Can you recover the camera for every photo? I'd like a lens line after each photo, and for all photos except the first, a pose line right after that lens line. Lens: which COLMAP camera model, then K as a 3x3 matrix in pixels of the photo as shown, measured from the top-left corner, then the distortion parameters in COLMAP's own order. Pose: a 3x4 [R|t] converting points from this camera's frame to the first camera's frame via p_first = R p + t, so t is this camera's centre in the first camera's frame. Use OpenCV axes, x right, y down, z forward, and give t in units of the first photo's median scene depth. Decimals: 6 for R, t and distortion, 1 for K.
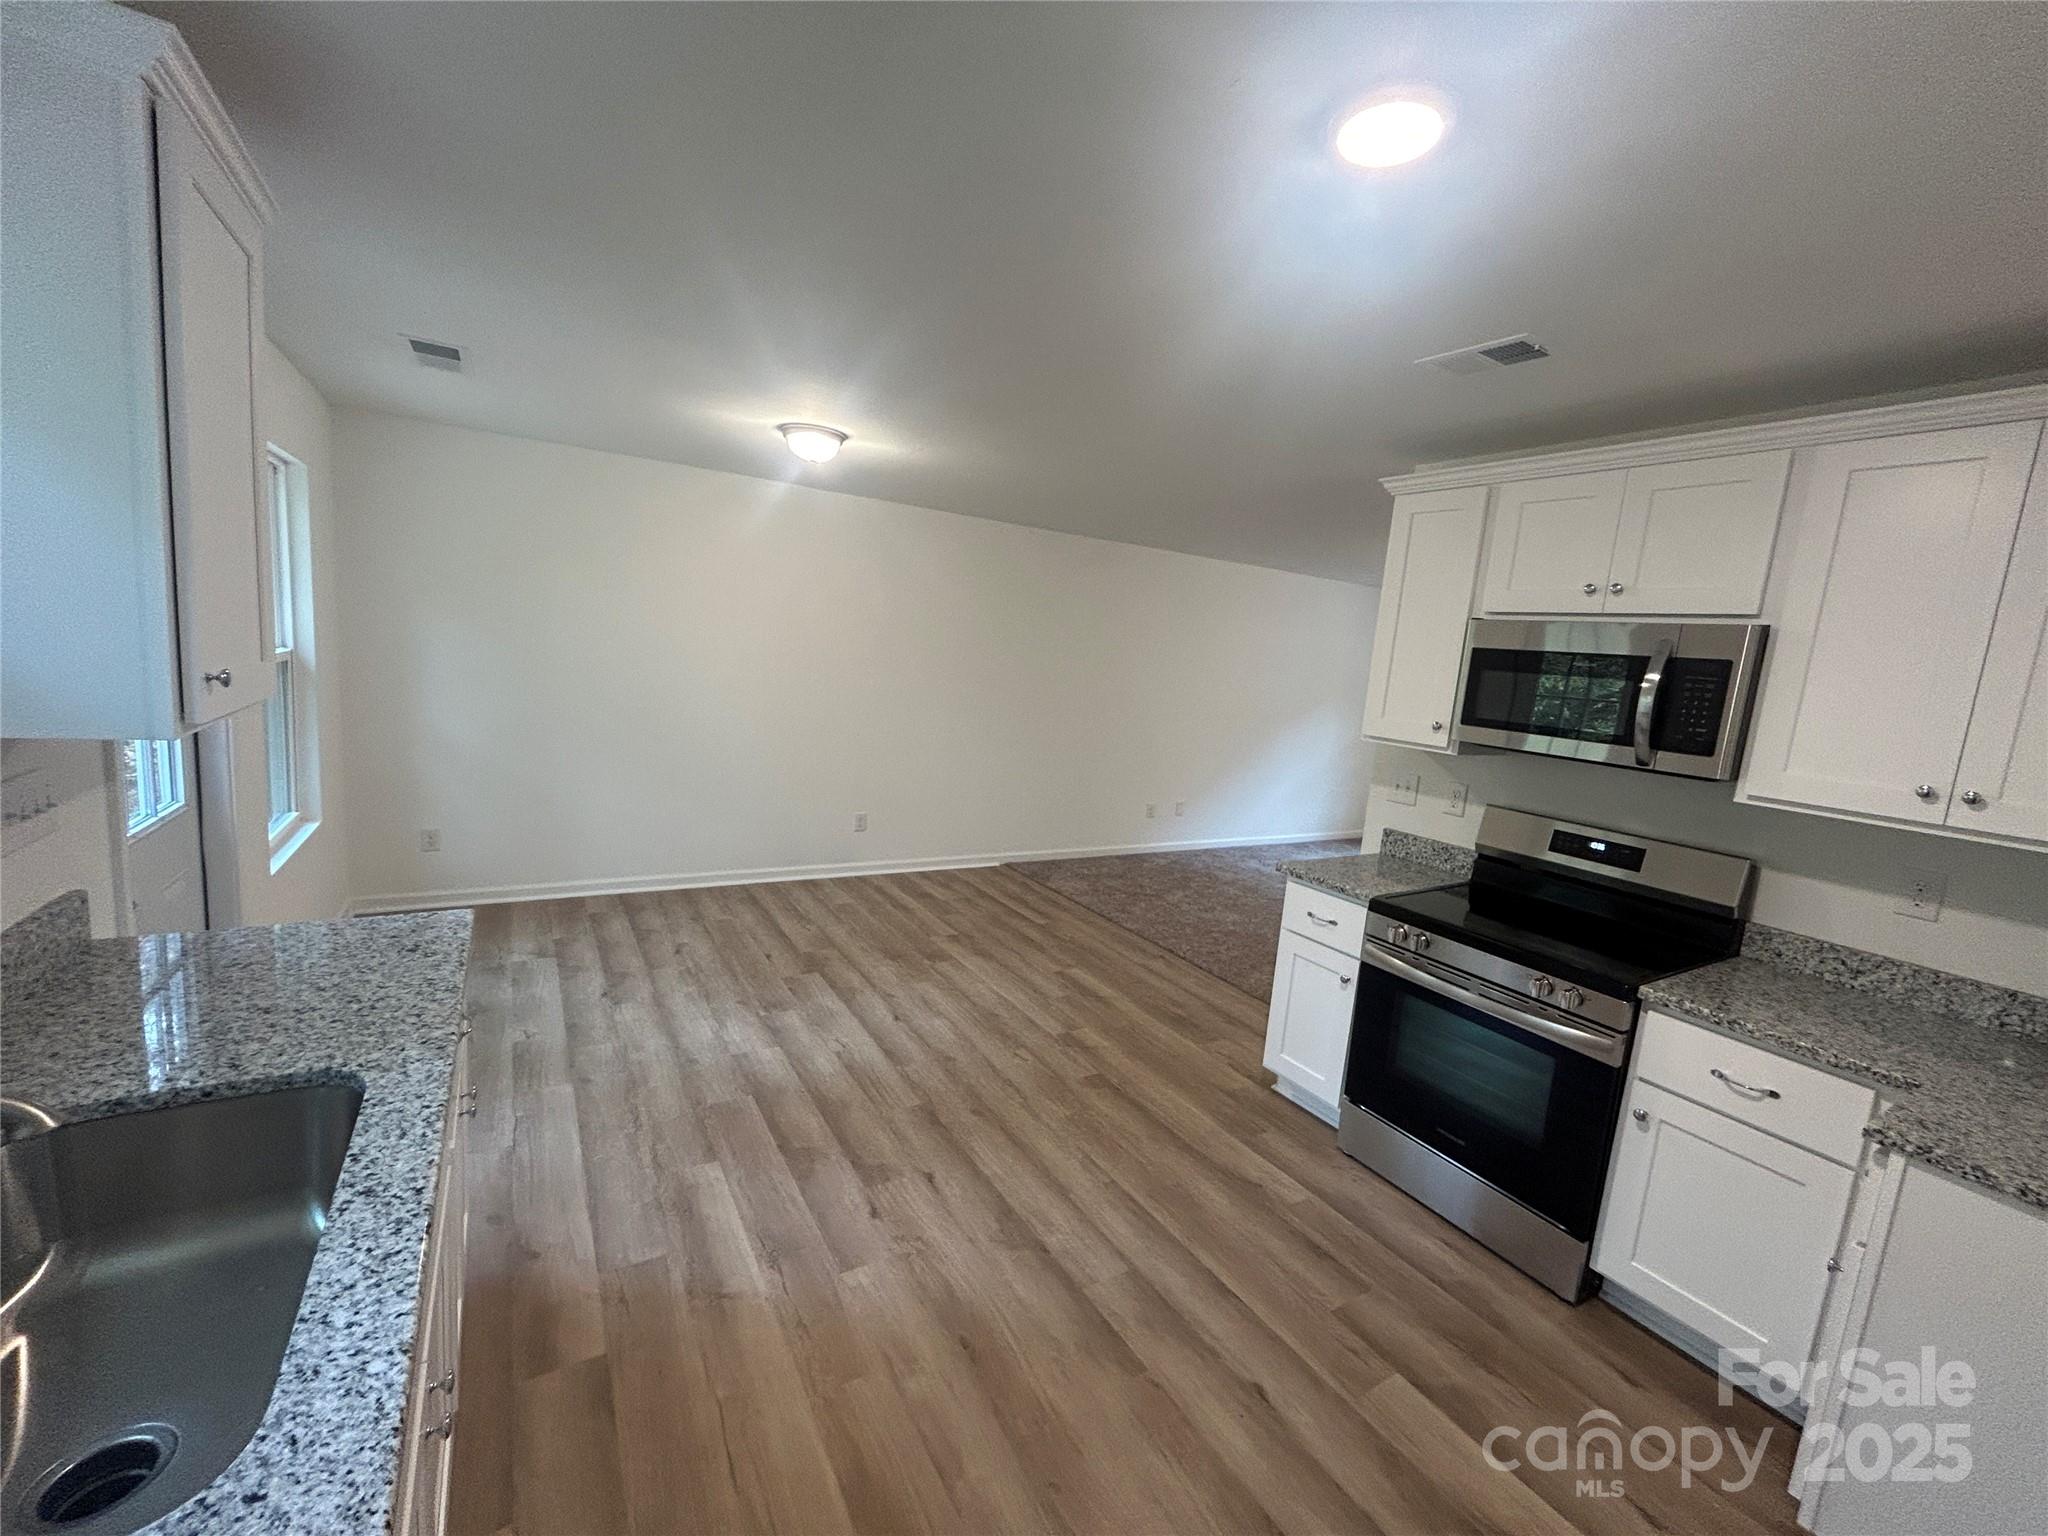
lens RADIAL K [[828.0, 0, 1024.0], [0, 828.0, 768.0], [0, 0, 1]] dist [0.000387, -0.000014]
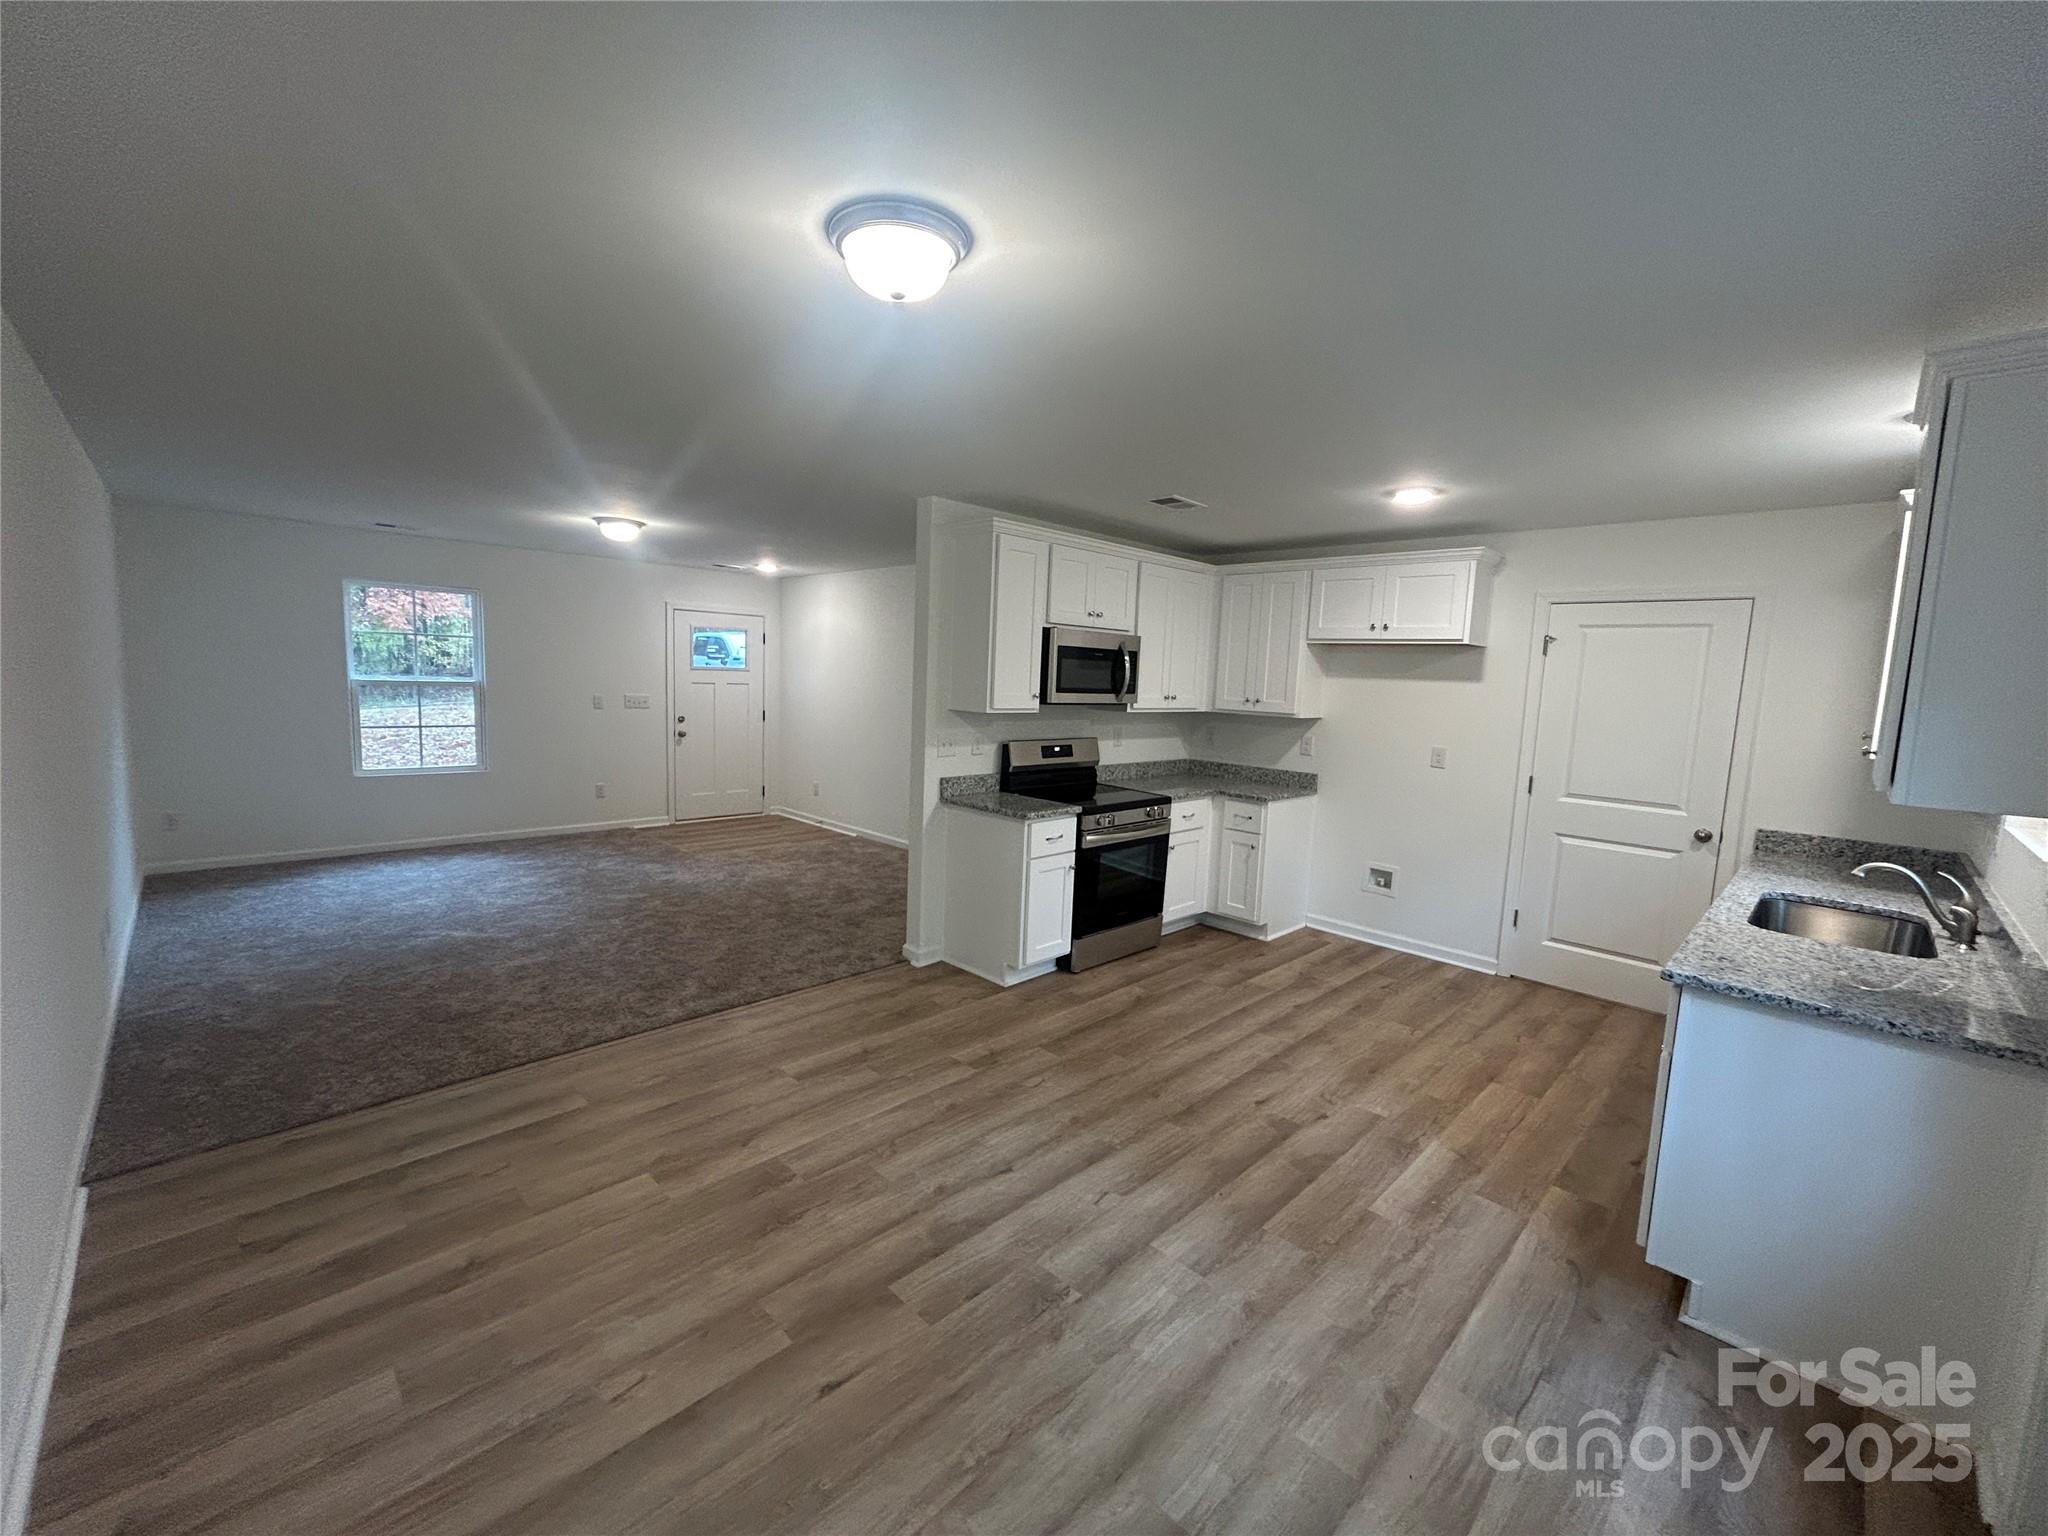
lens RADIAL K [[827.3, 0, 1017.3], [0, 827.3, 765.9], [0, 0, 1]] dist [-0.000617, -0.000592]
pose [[-0.222815, -0.201616, 0.953784, -1.075513], [0.085356, 0.970588, 0.225108, -0.297067], [-0.971117, 0.131569, -0.199053, 1.478281]]
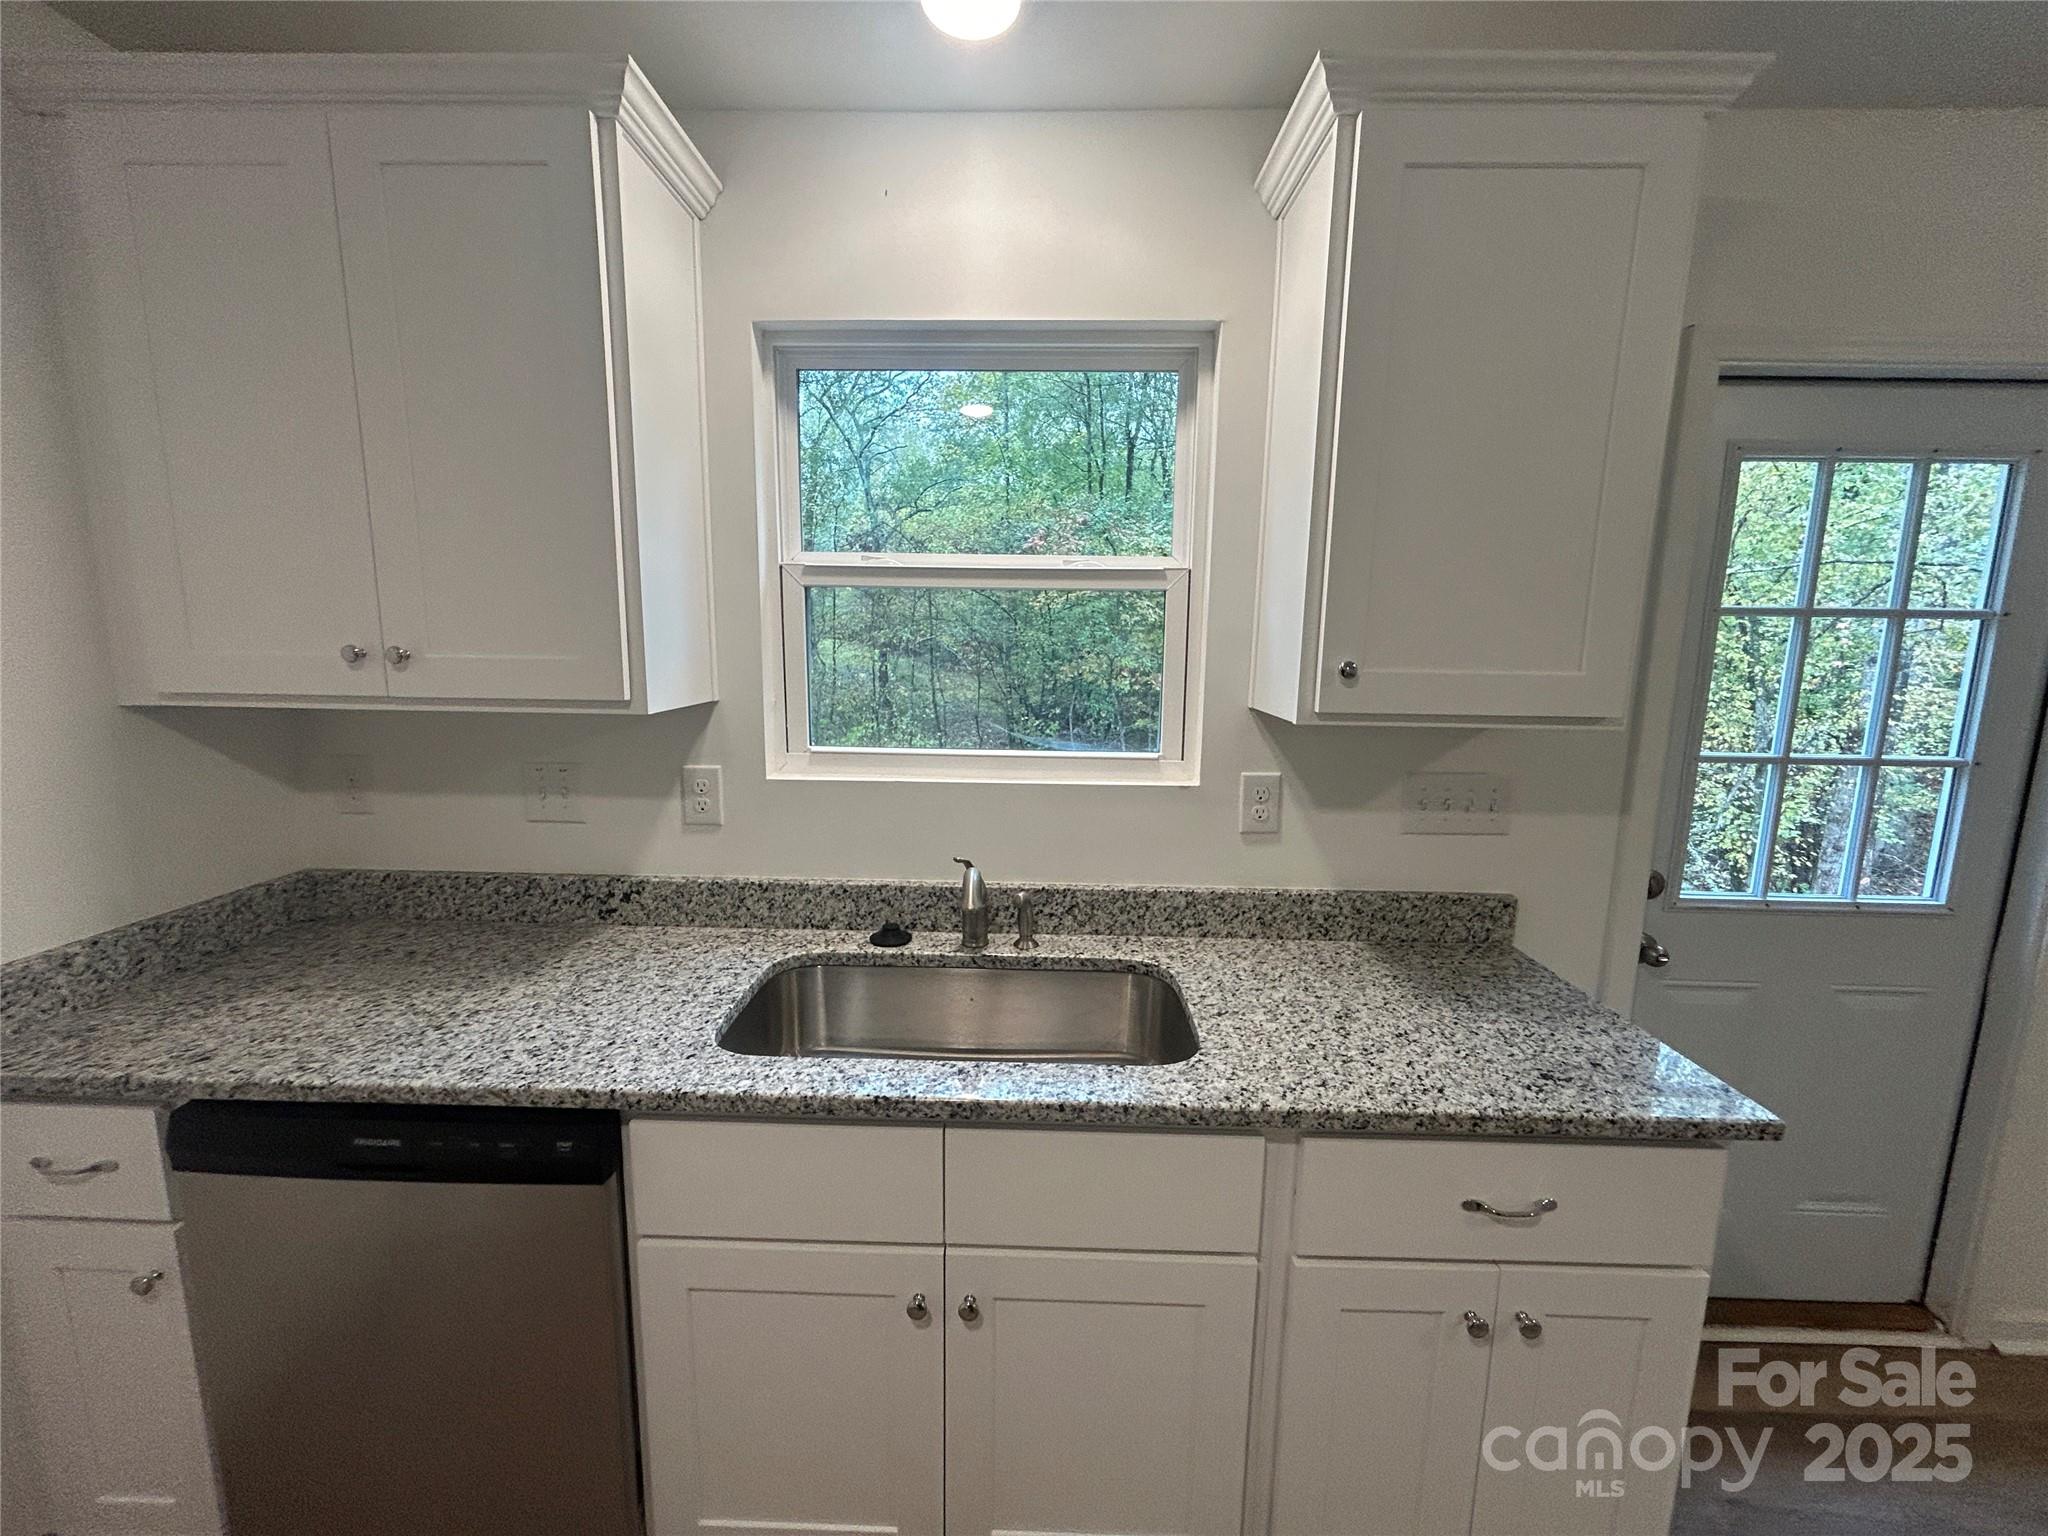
lens RADIAL K [[827.3, 0, 1017.3], [0, 827.3, 765.9], [0, 0, 1]] dist [-0.000617, -0.000592]
pose [[-0.535417, 0.039992, -0.843640, 0.047853], [-0.183585, 0.969484, 0.162470, -0.041270], [0.824394, 0.241869, -0.511737, 0.595170]]
